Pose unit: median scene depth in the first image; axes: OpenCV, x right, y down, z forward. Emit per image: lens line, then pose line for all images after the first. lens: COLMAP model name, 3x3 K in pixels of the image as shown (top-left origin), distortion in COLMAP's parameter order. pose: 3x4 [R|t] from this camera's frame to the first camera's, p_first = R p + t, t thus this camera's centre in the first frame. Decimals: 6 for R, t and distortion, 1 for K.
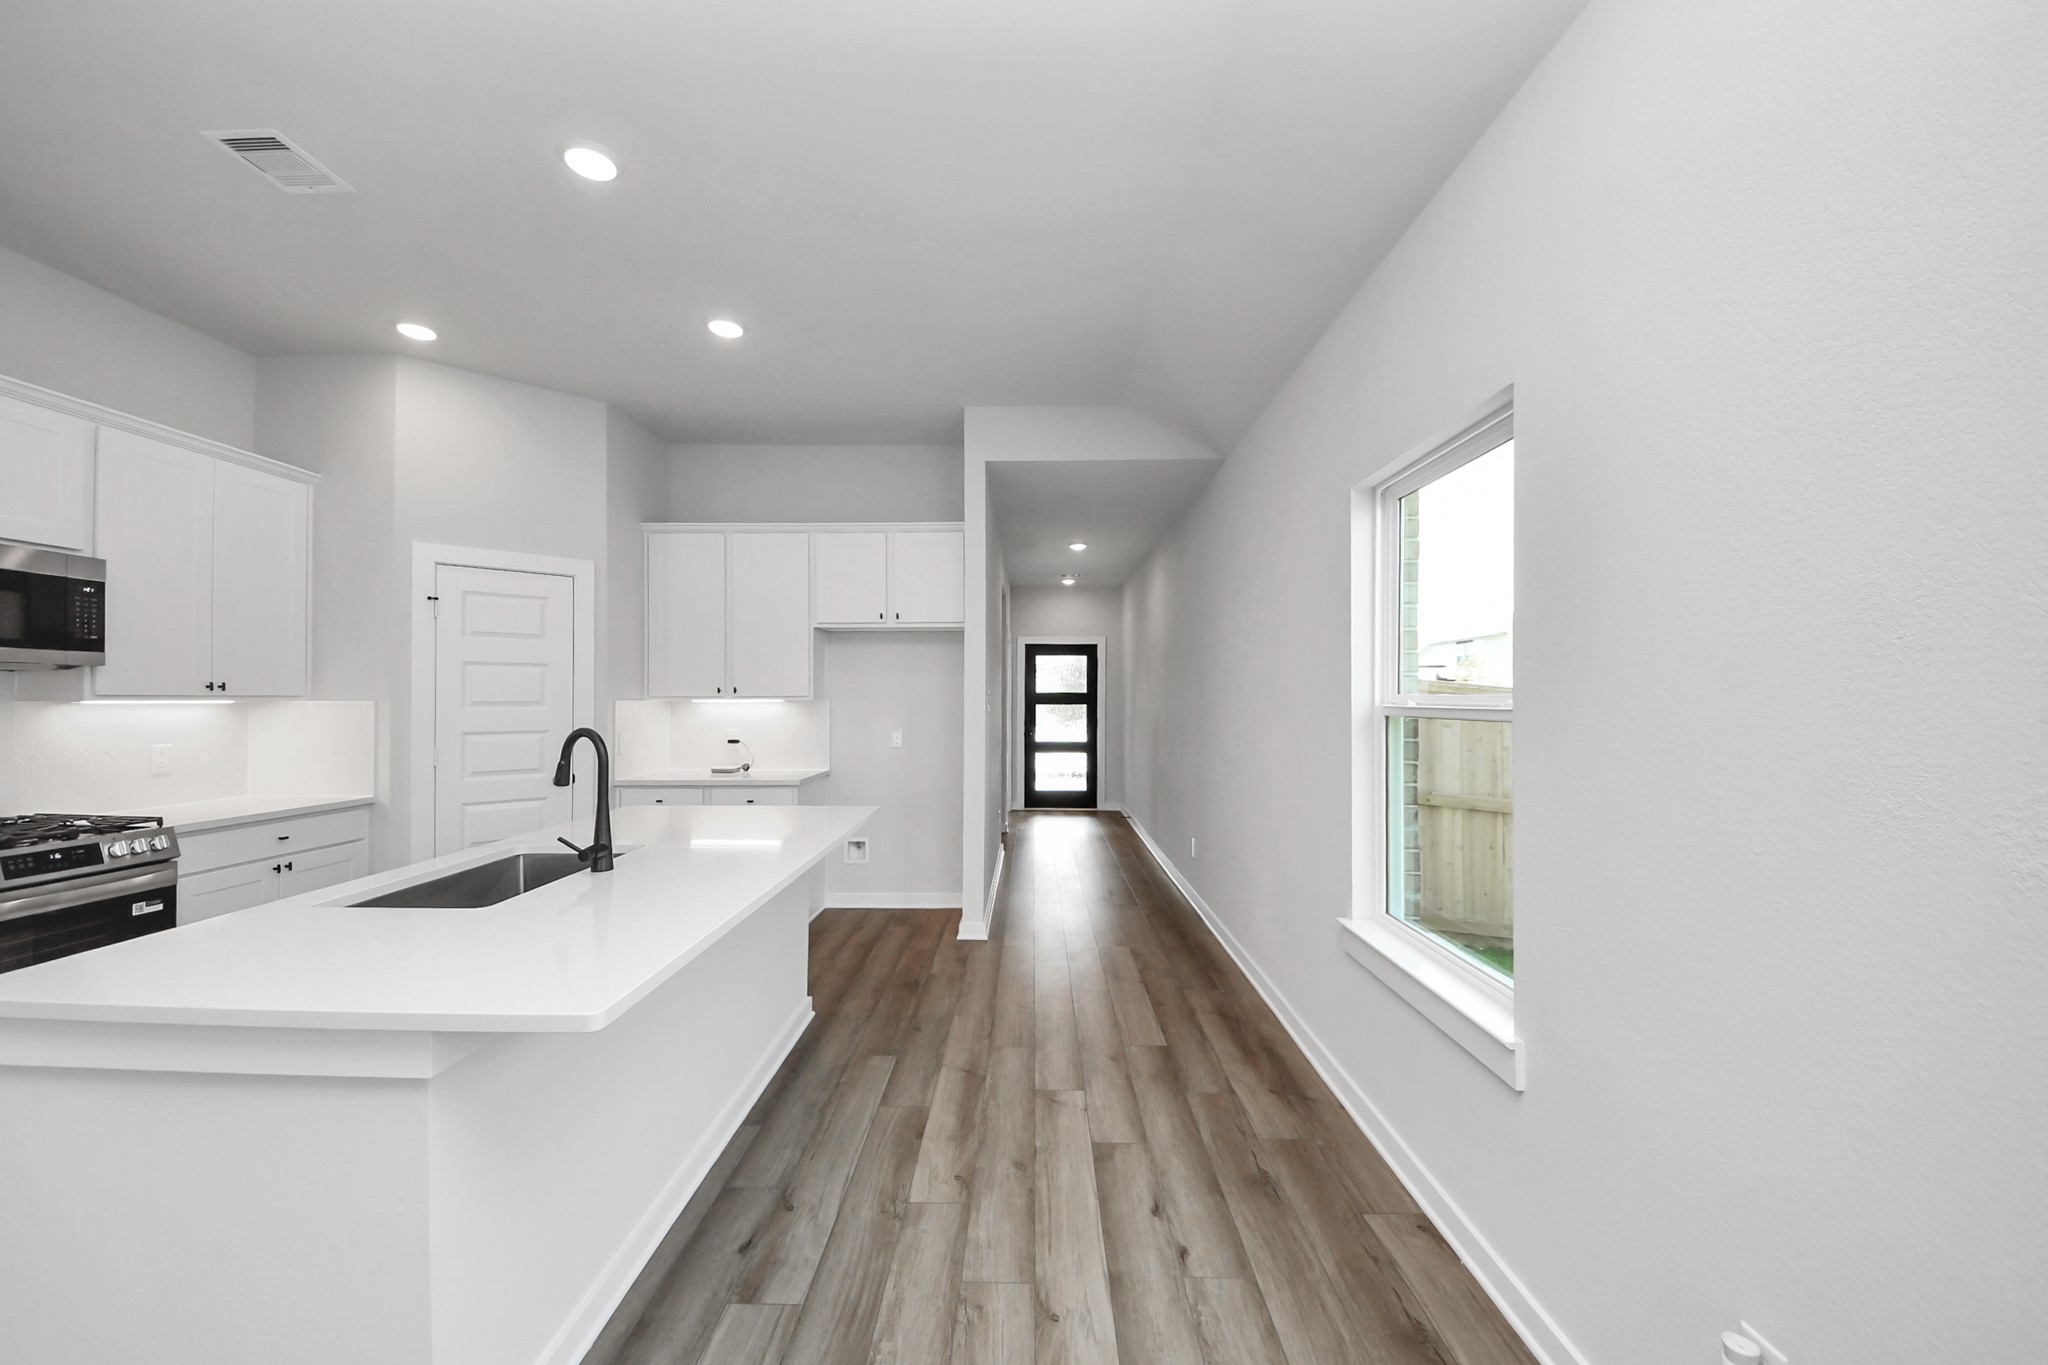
lens RADIAL K [[775.1, 0, 1024.0], [0, 775.1, 682.5], [0, 0, 1]] dist [0.016527, -0.000030]
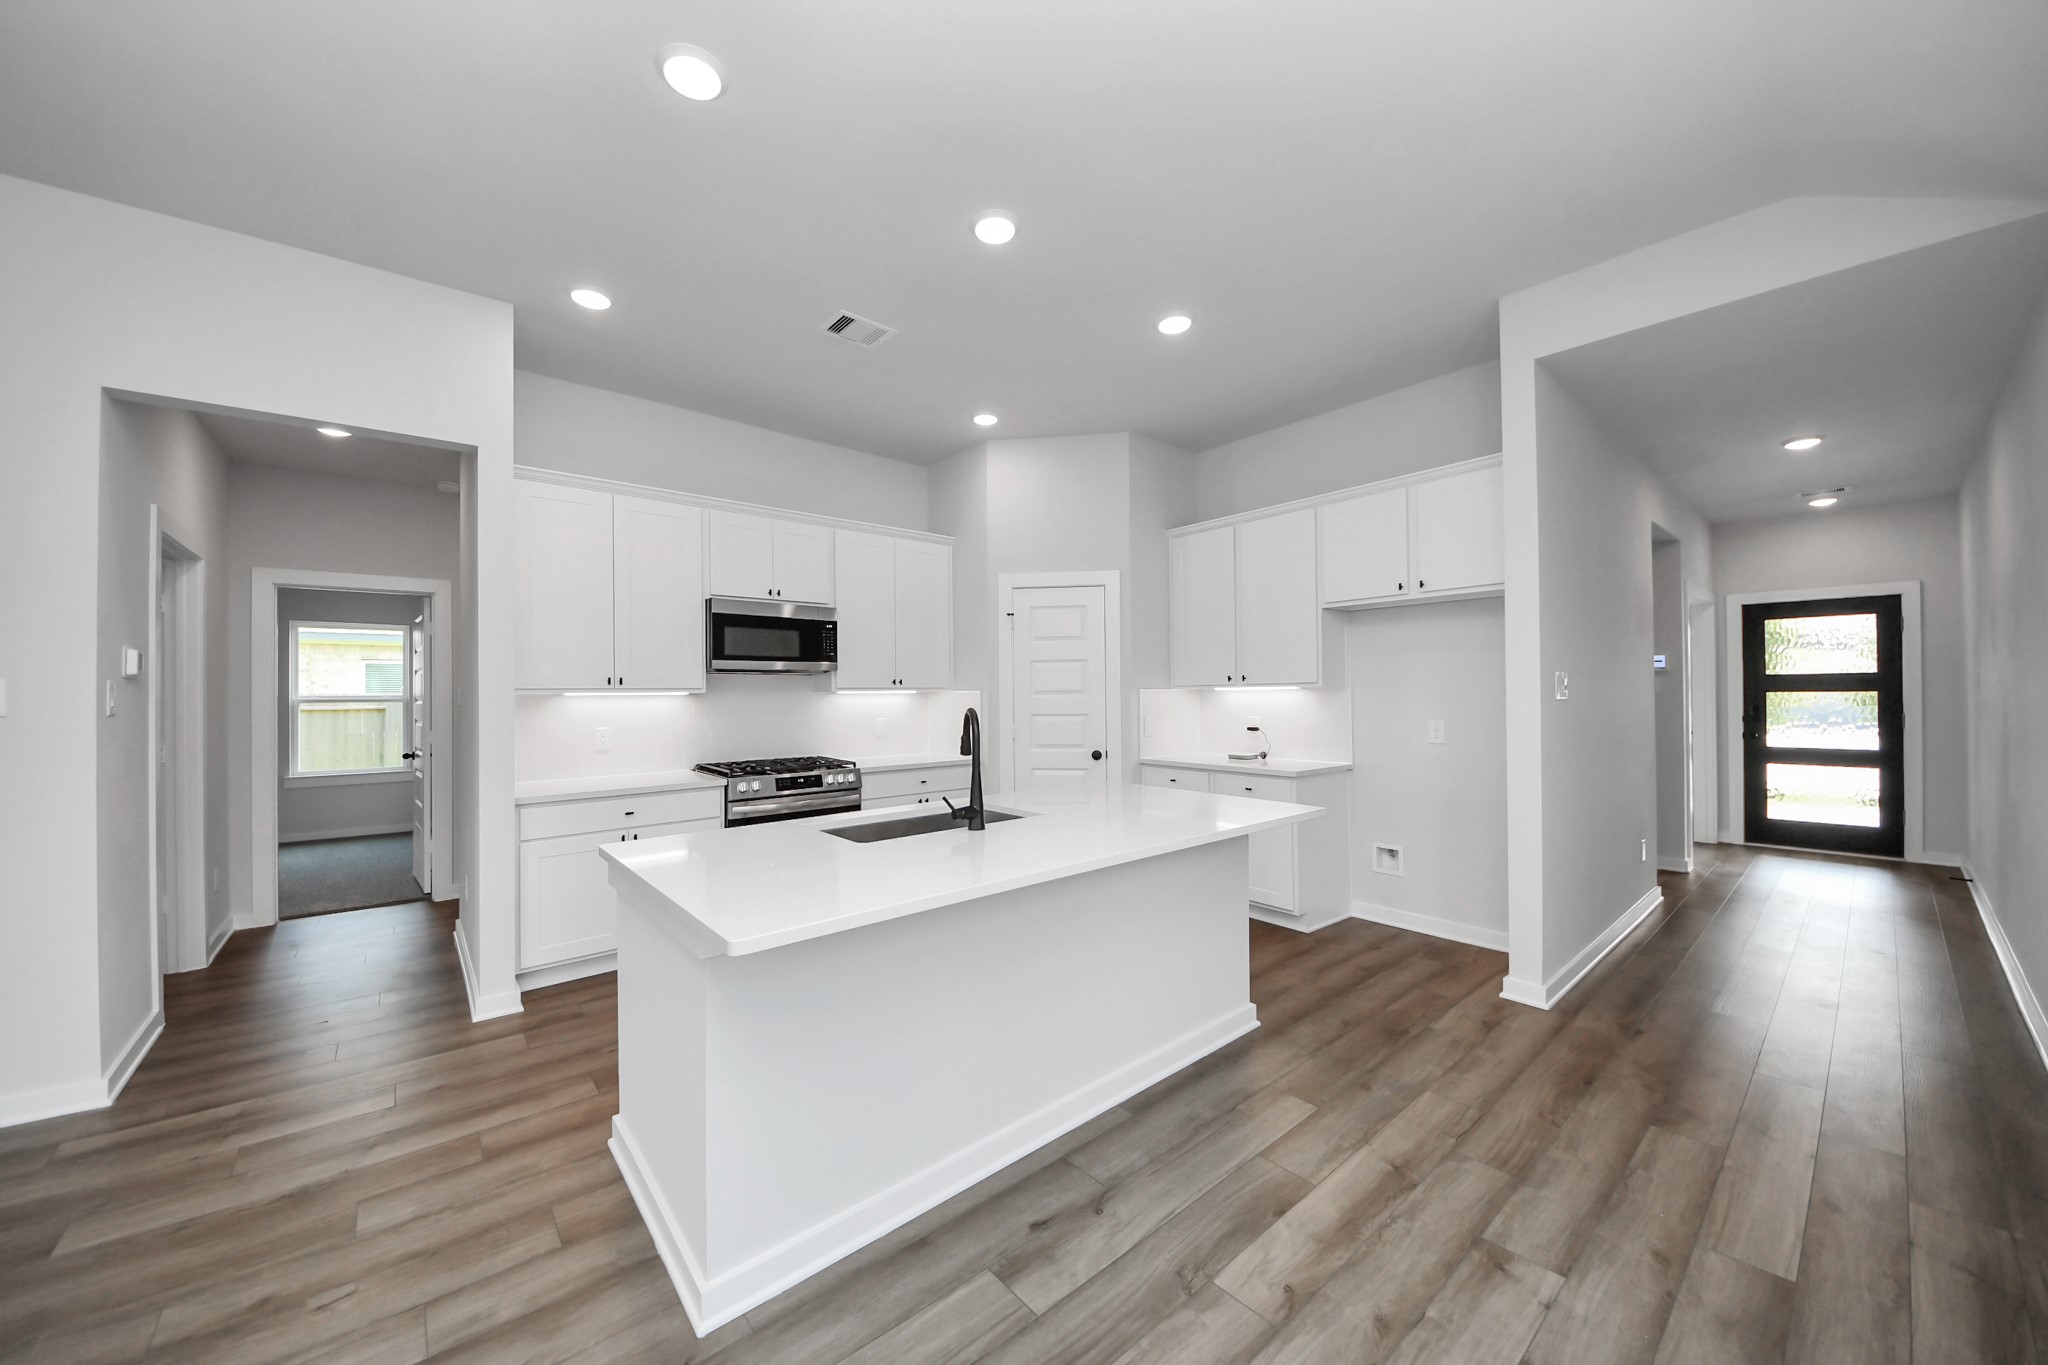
lens RADIAL K [[728.9, 0, 1006.1], [0, 728.9, 686.6], [0, 0, 1]] dist [0.015824, -0.011809]
pose [[0.648447, -0.014186, -0.761128, 0.193298], [0.024668, 0.999693, 0.002384, 0.014642], [0.760860, -0.020321, 0.648597, 0.208477]]
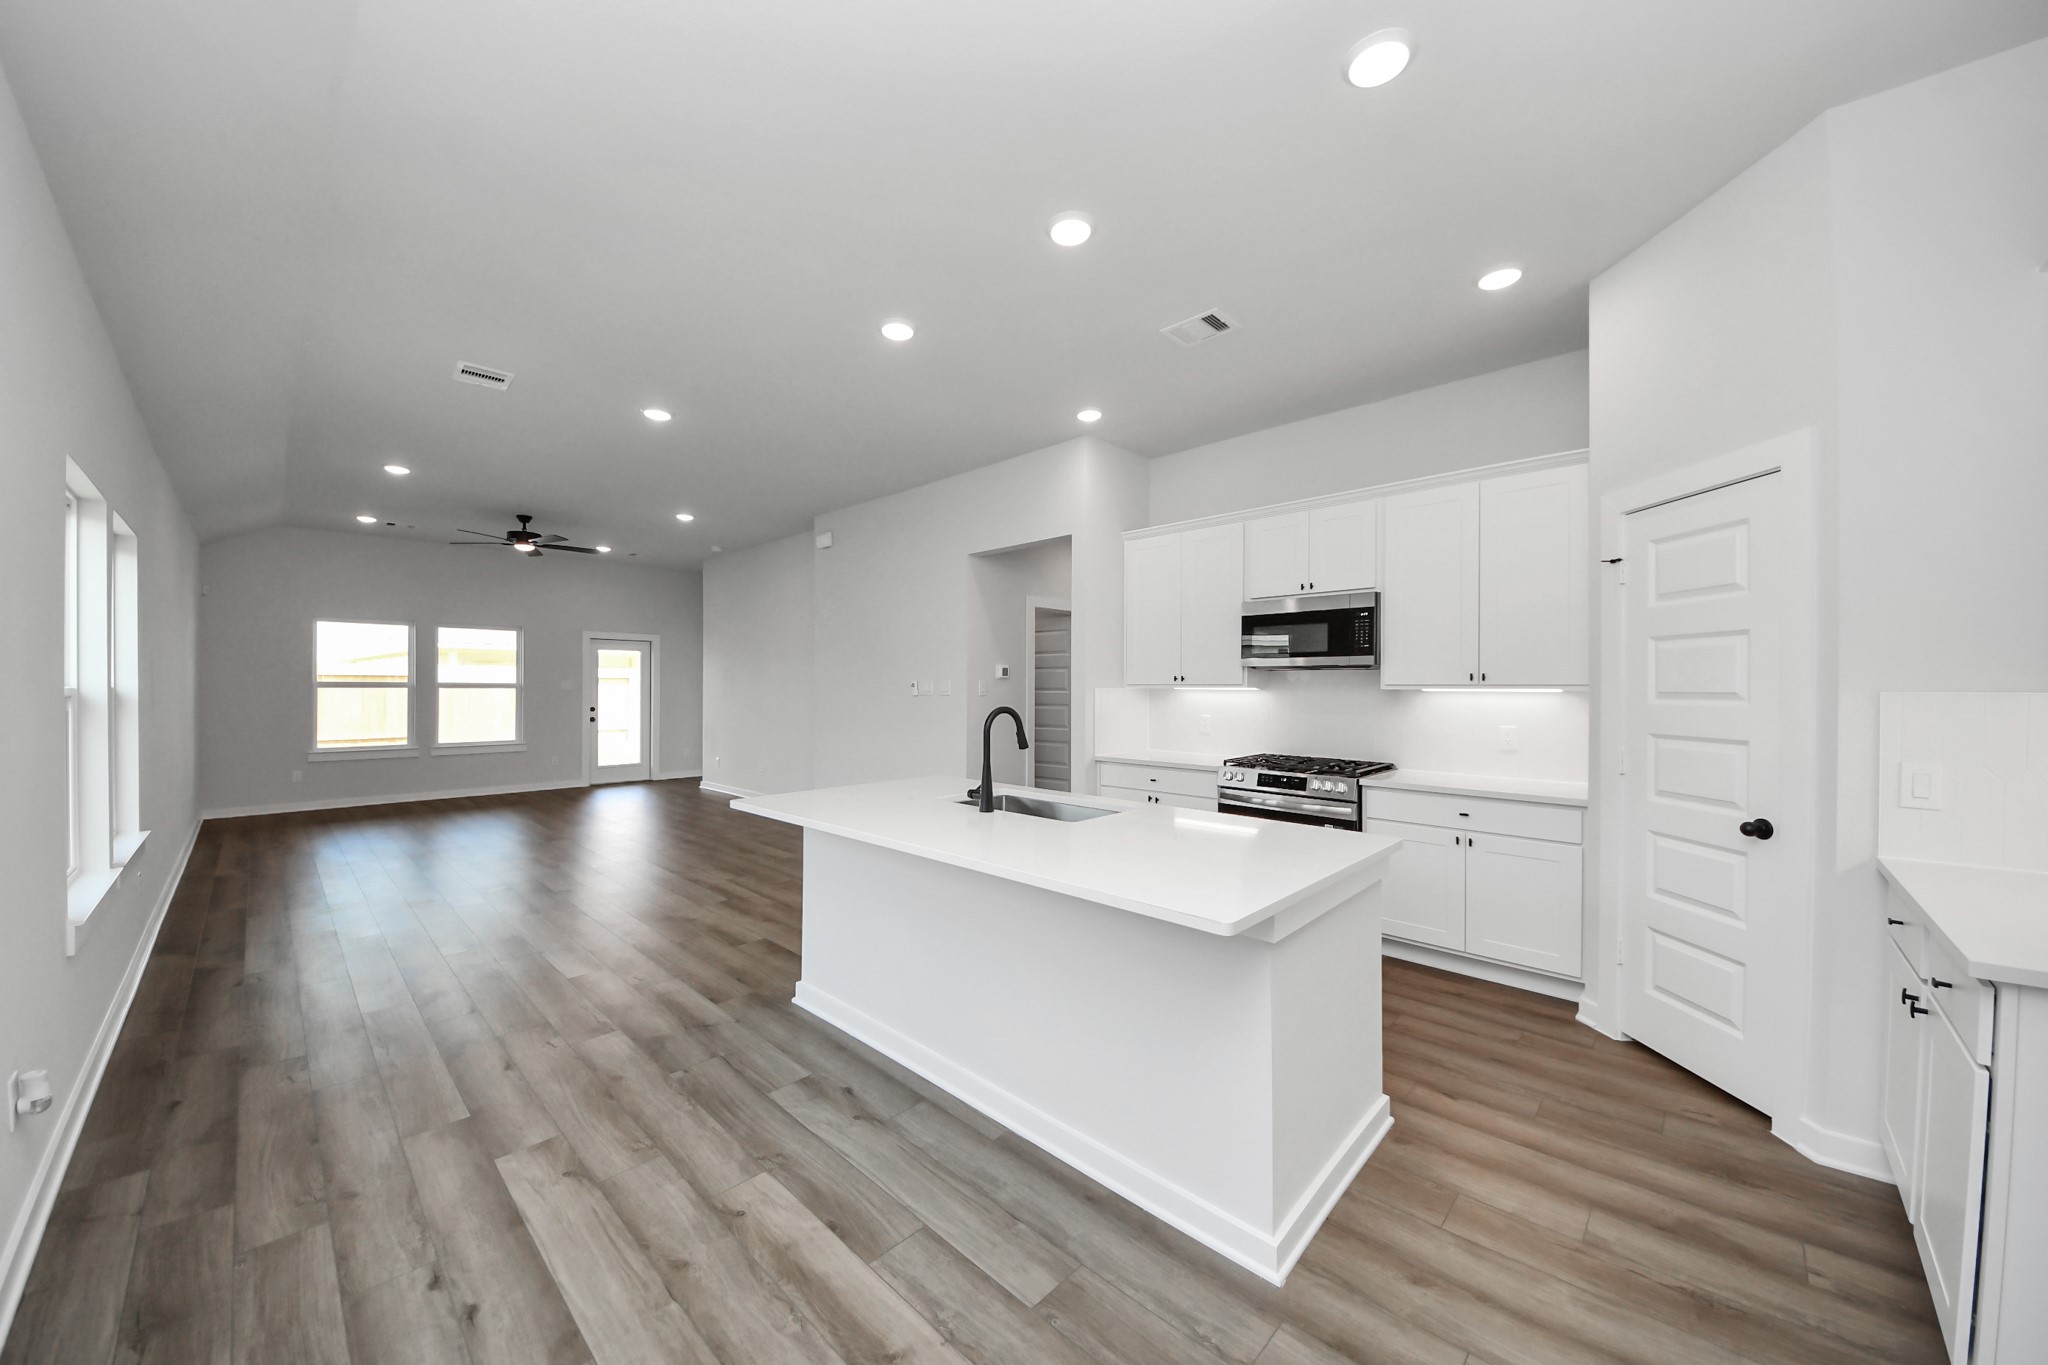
lens RADIAL K [[729.5, 0, 1012.4], [0, 729.5, 688.3], [0, 0, 1]] dist [0.027598, -0.014921]
pose [[-0.687459, -0.004090, -0.726211, 0.206672], [0.008228, 0.999876, -0.013420, 0.028509], [0.726176, -0.015201, -0.687340, 1.177895]]
